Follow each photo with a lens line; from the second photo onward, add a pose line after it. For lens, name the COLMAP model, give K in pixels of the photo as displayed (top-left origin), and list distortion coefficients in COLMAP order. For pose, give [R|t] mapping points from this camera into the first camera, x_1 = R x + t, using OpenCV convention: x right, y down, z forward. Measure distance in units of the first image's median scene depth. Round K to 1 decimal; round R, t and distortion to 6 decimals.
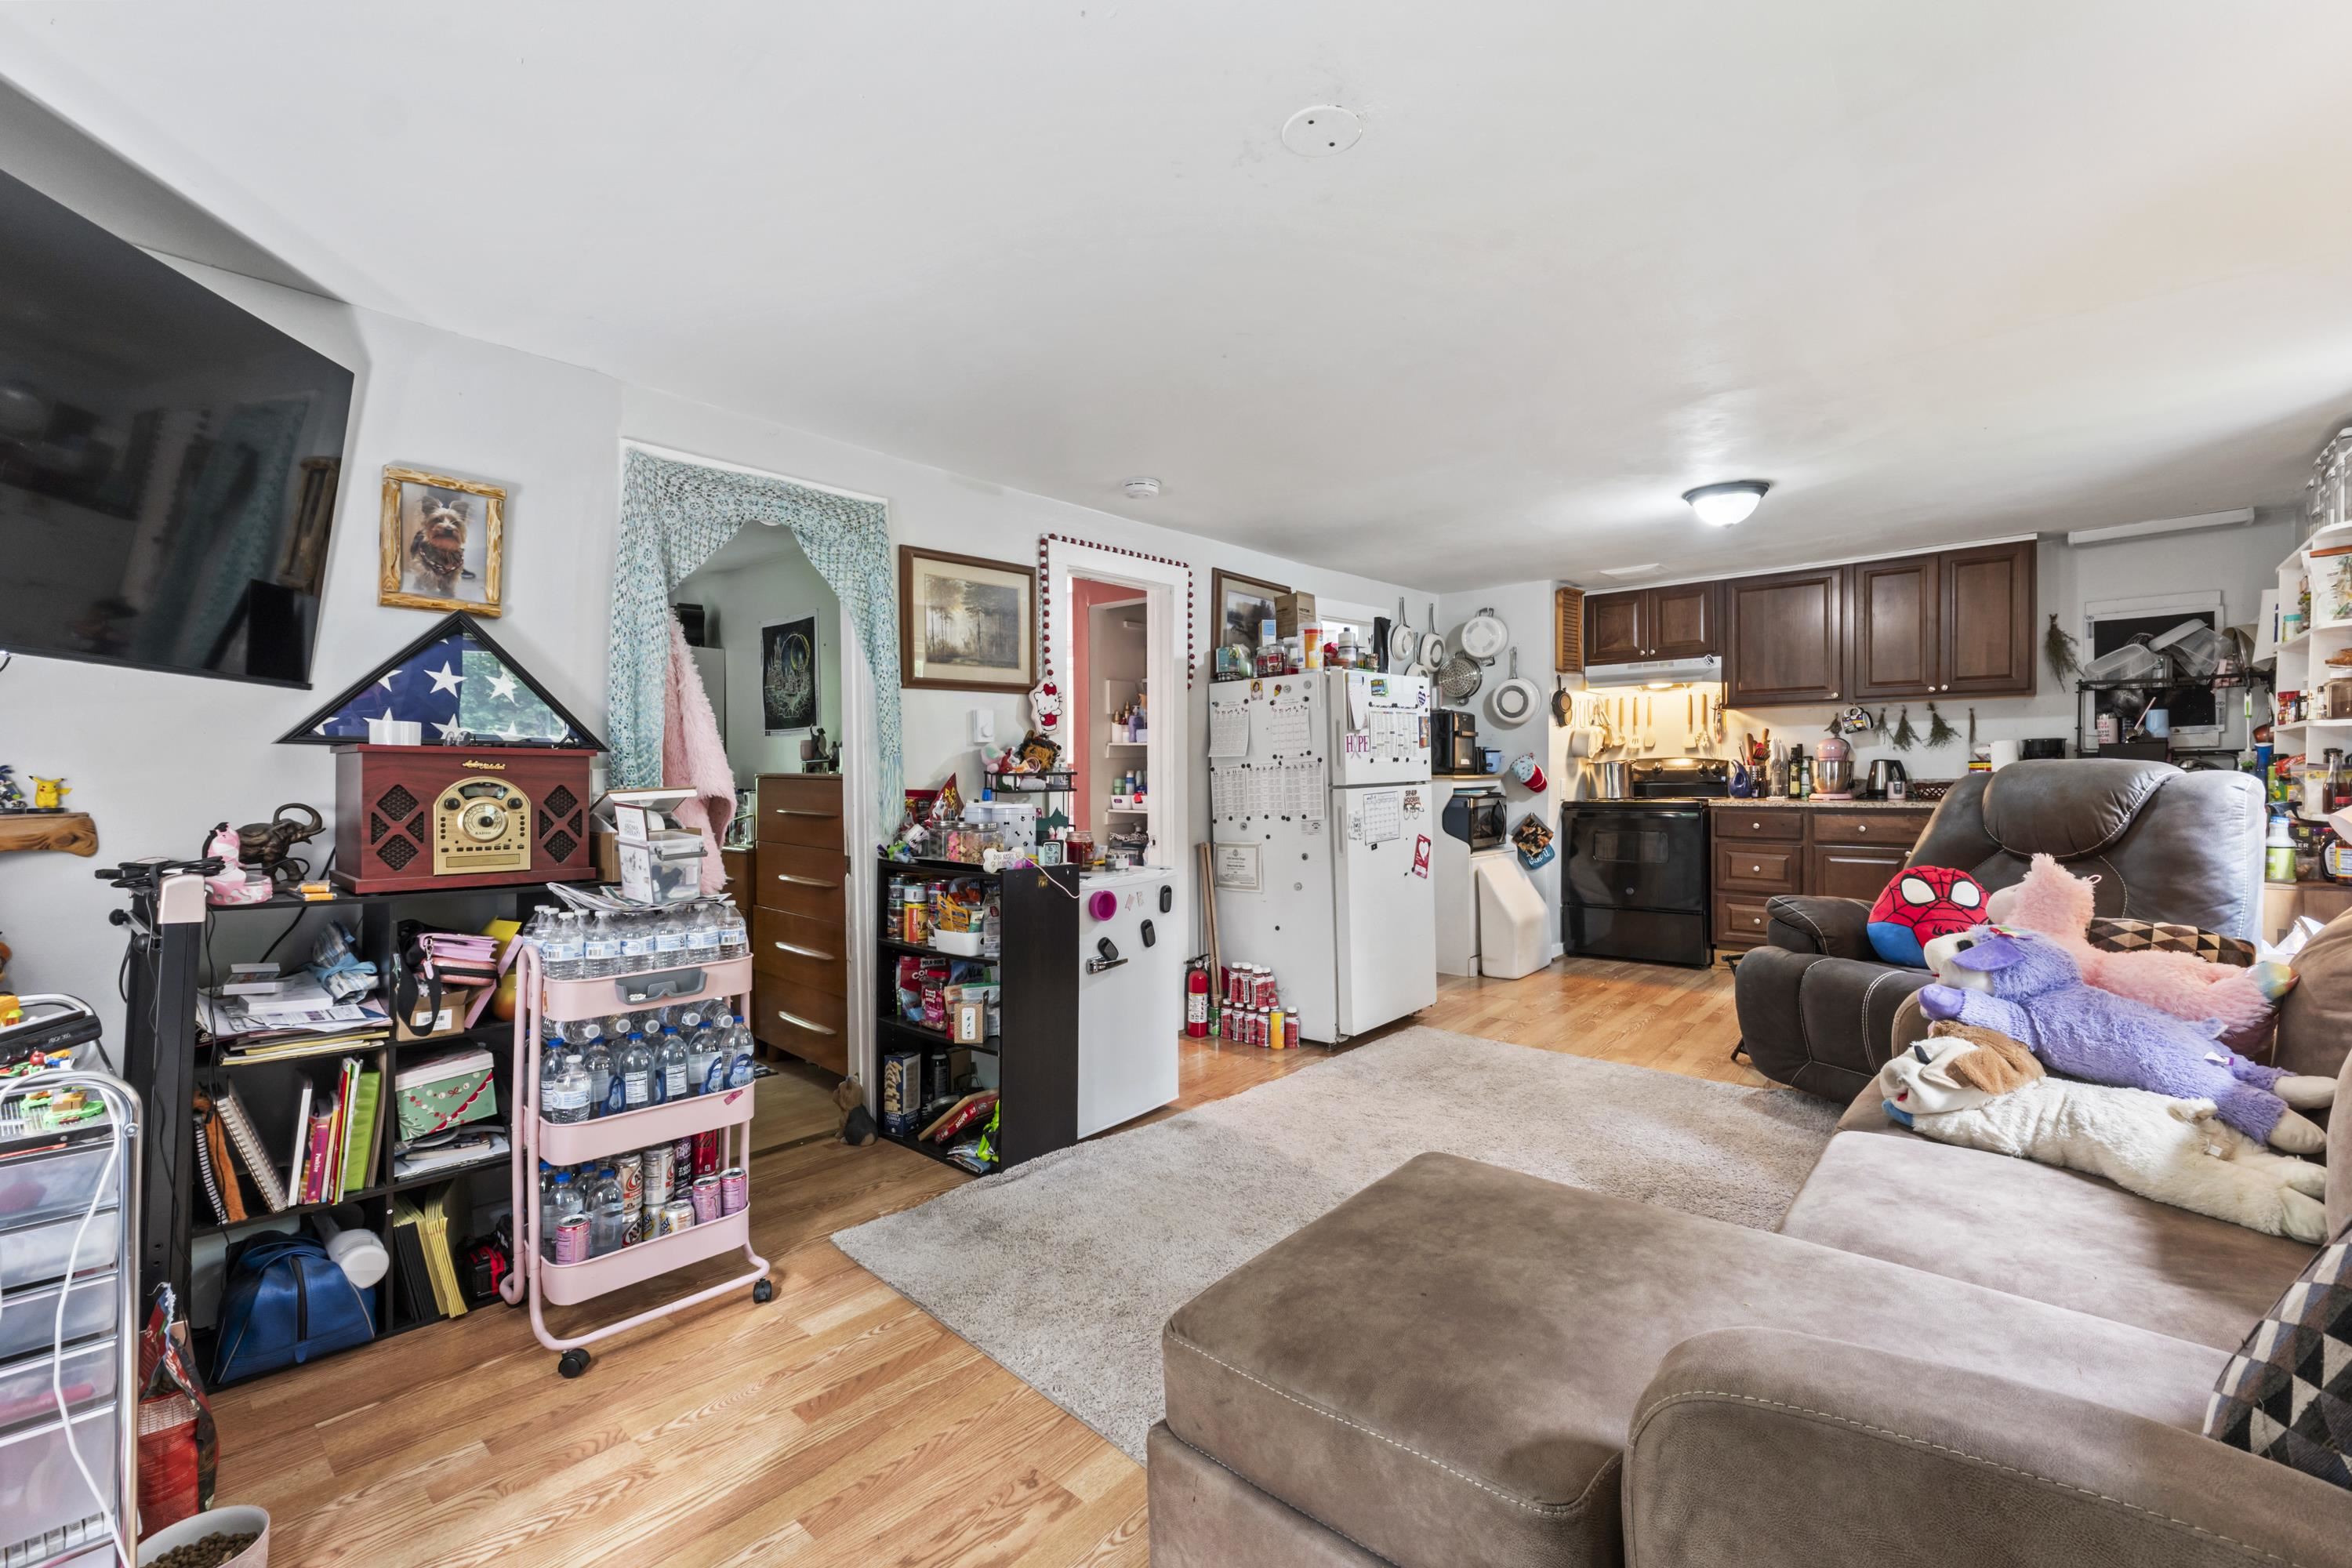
lens RADIAL K [[984.7, 0, 1185.8], [0, 984.7, 762.5], [0, 0, 1]] dist [-0.001189, -0.000080]
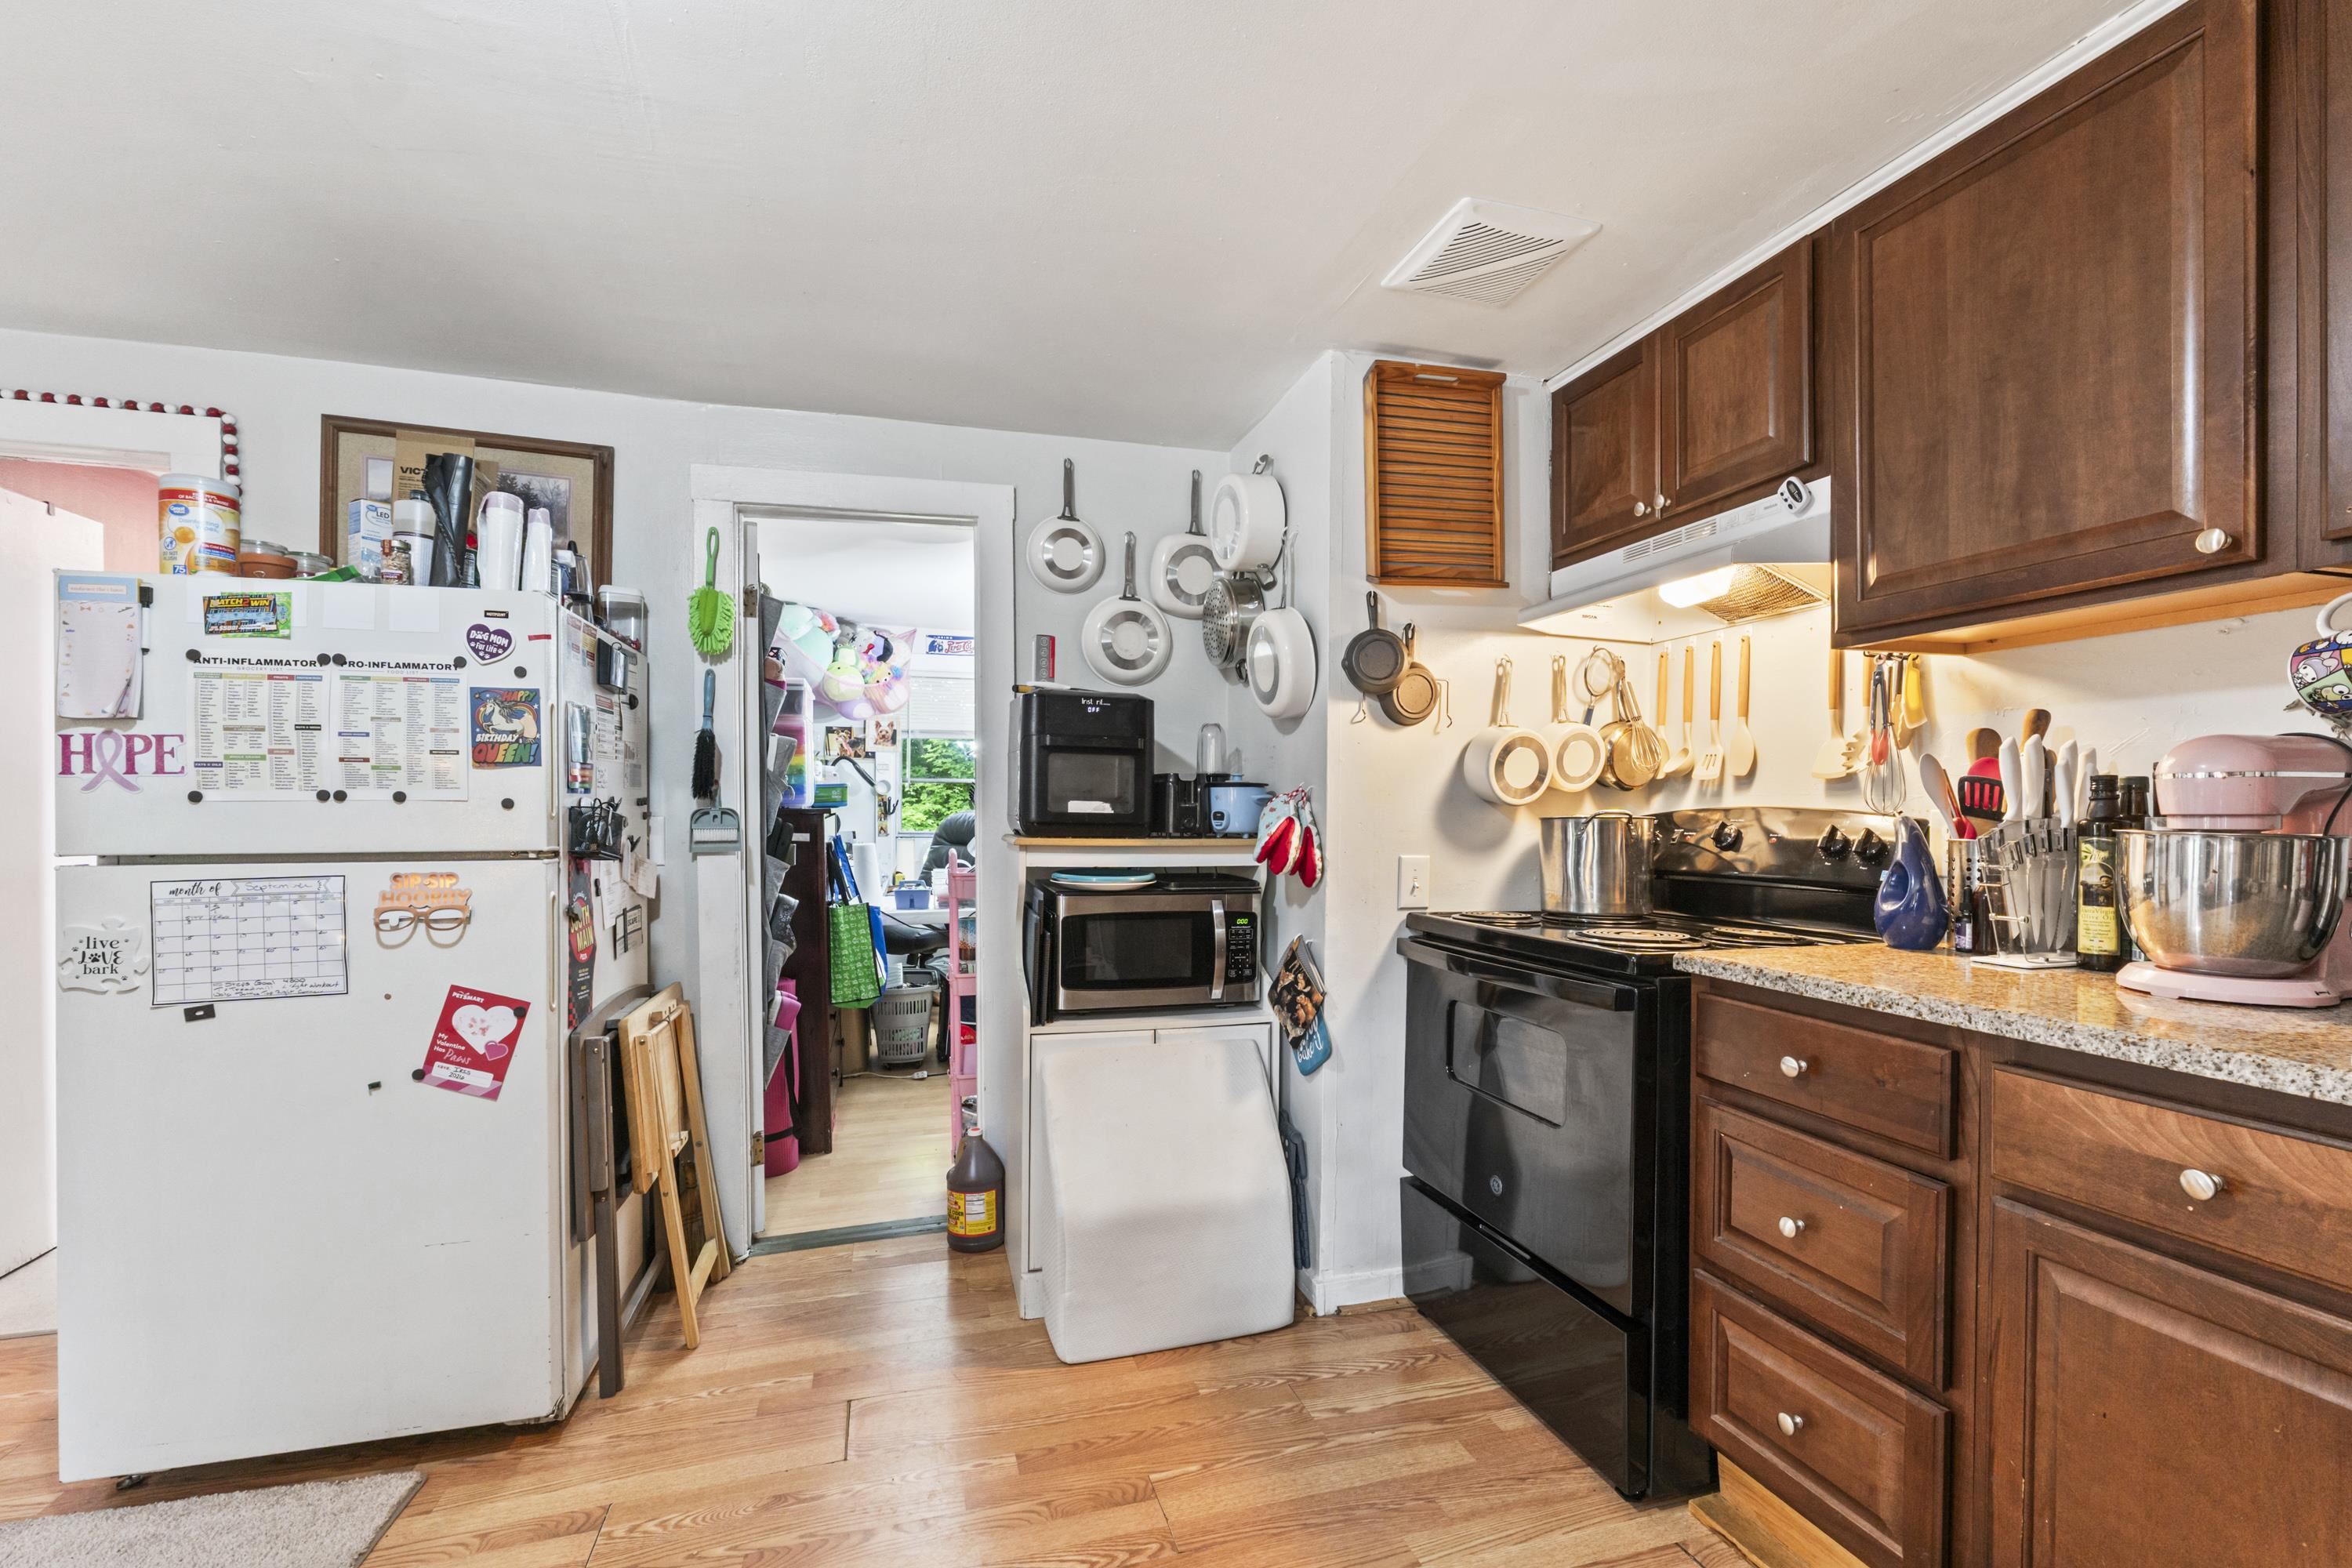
lens RADIAL K [[1032.4, 0, 1162.8], [0, 1032.4, 800.3], [0, 0, 1]] dist [0.000060, 0.000010]
pose [[0.846245, 0.013383, -0.532625, 0.563200], [-0.015208, 0.999884, 0.000961, -0.005165], [0.532576, 0.007287, 0.846351, 0.647327]]
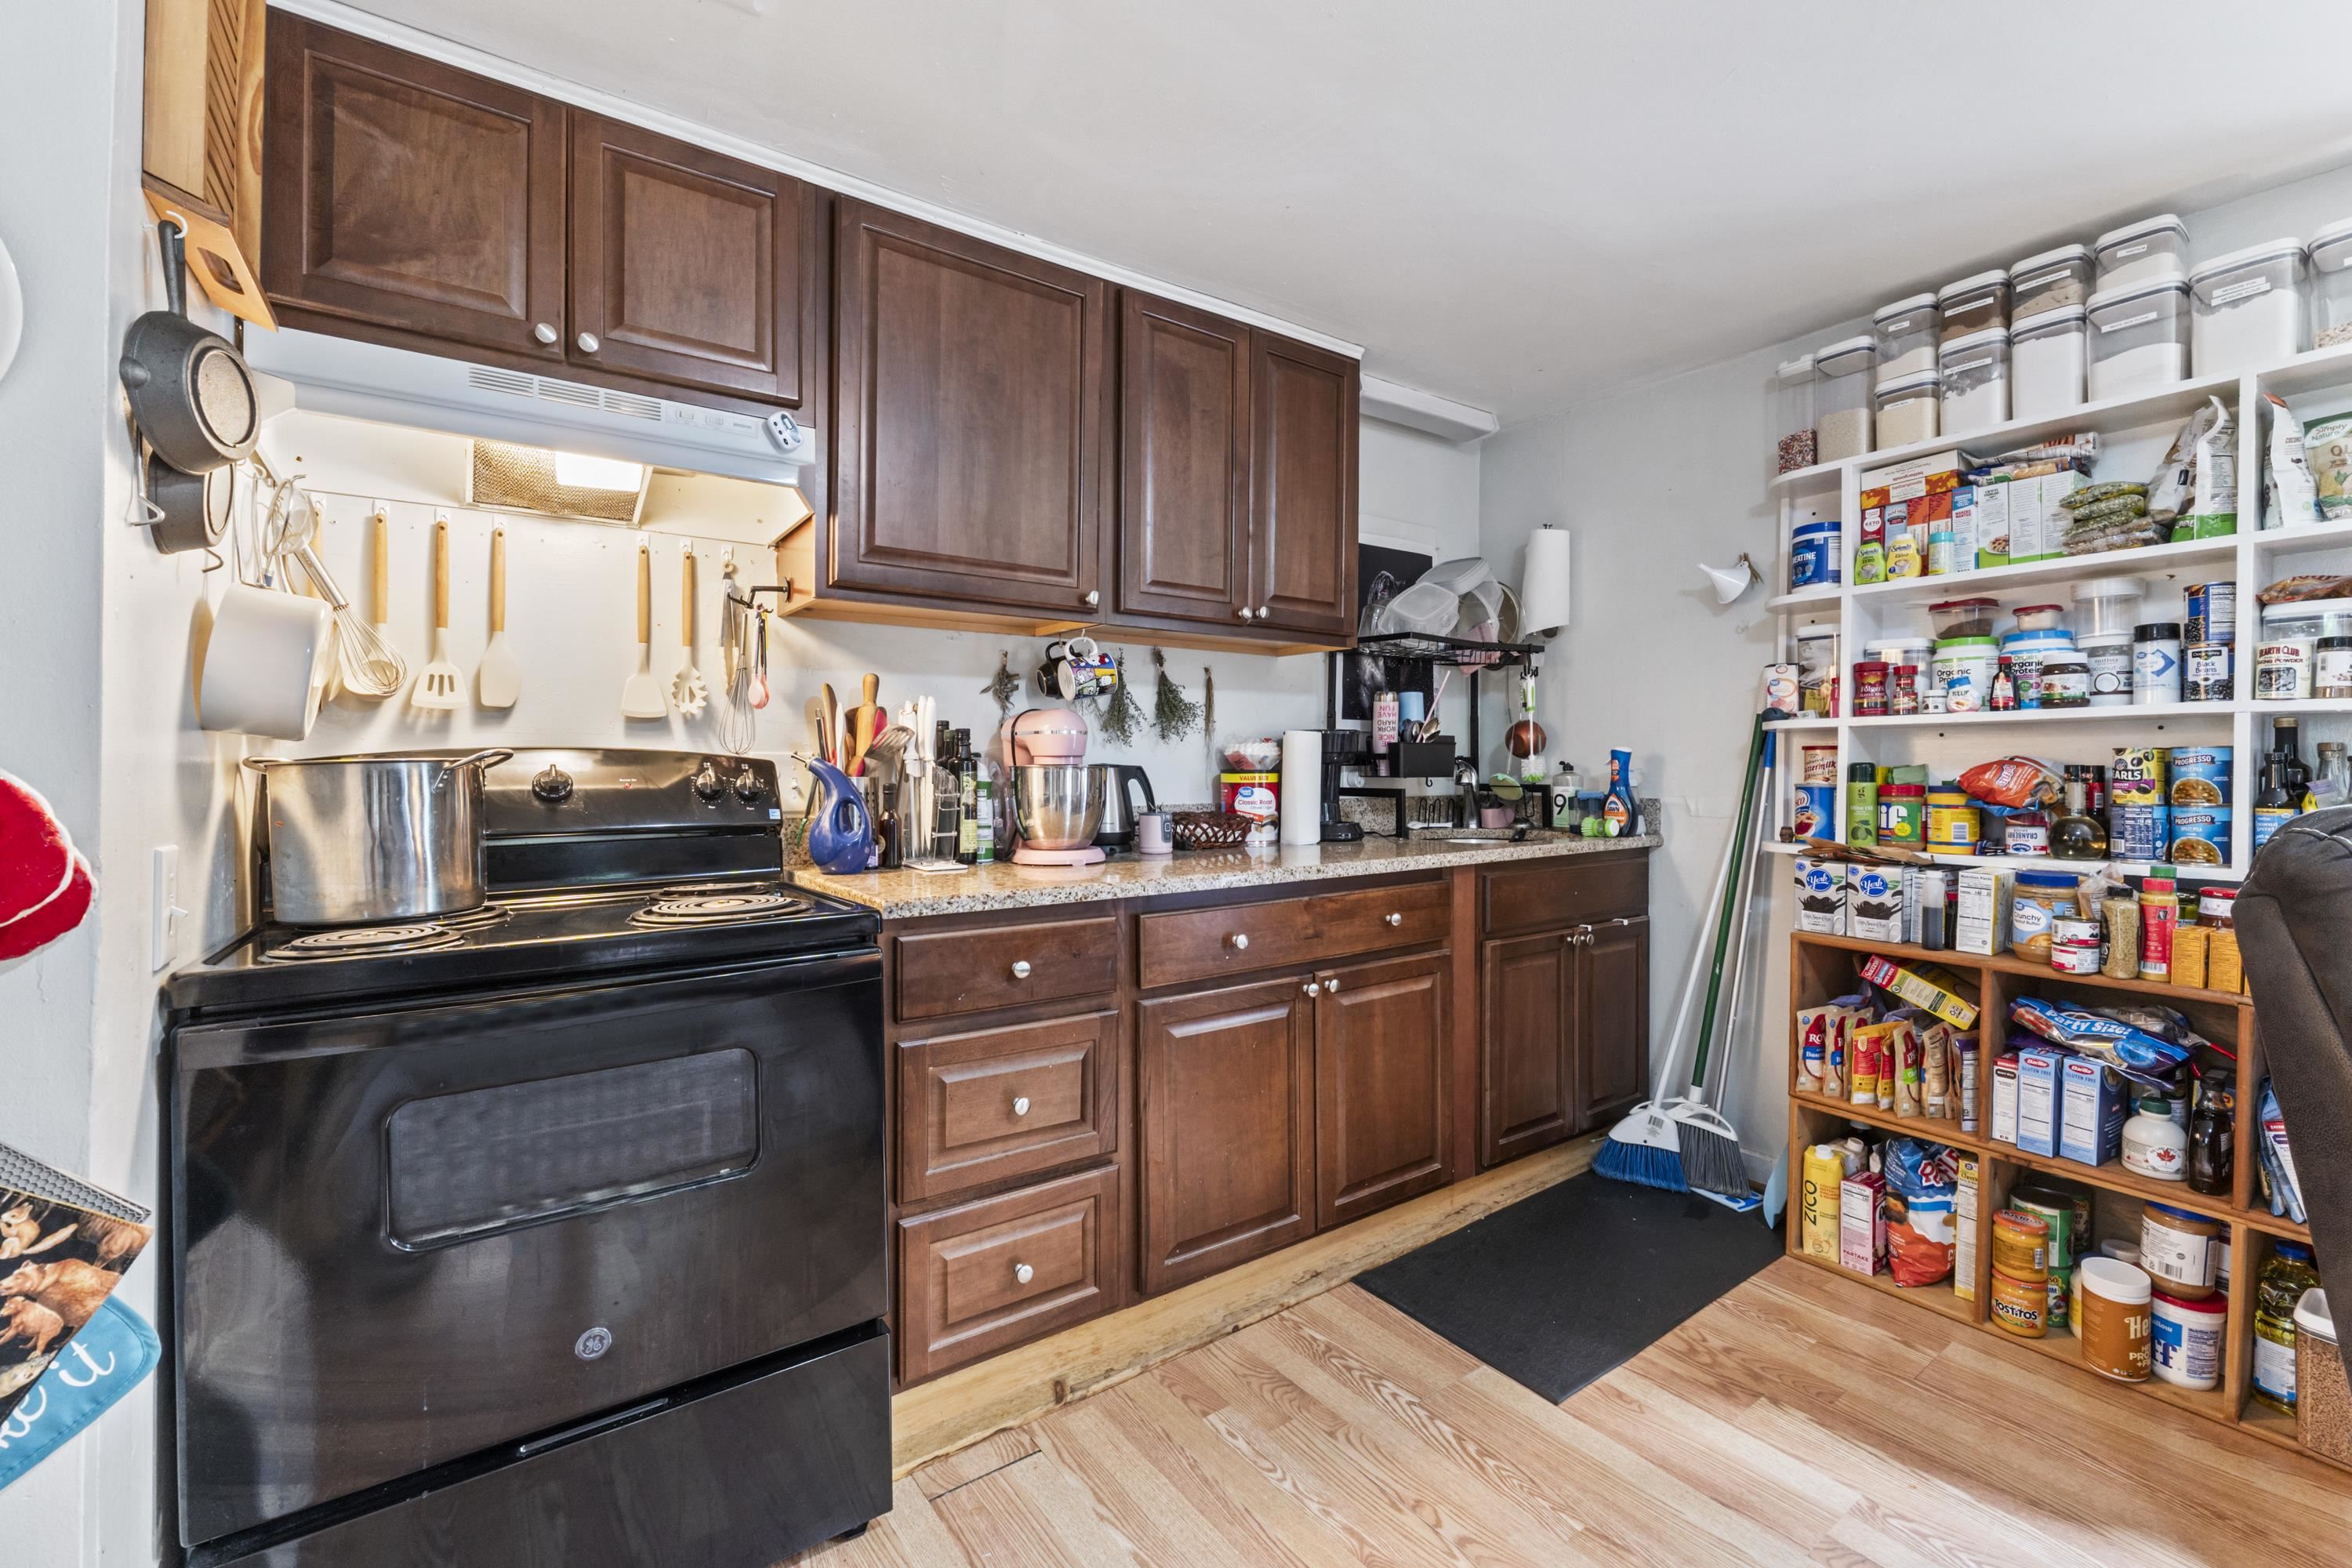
lens RADIAL K [[984.7, 0, 1185.8], [0, 984.7, 762.5], [0, 0, 1]] dist [-0.001189, -0.000080]
pose [[0.214279, 0.015135, 0.976655, 0.273402], [-0.004928, 0.999884, -0.014414, 0.002893], [-0.976760, -0.001724, 0.214329, 0.850800]]
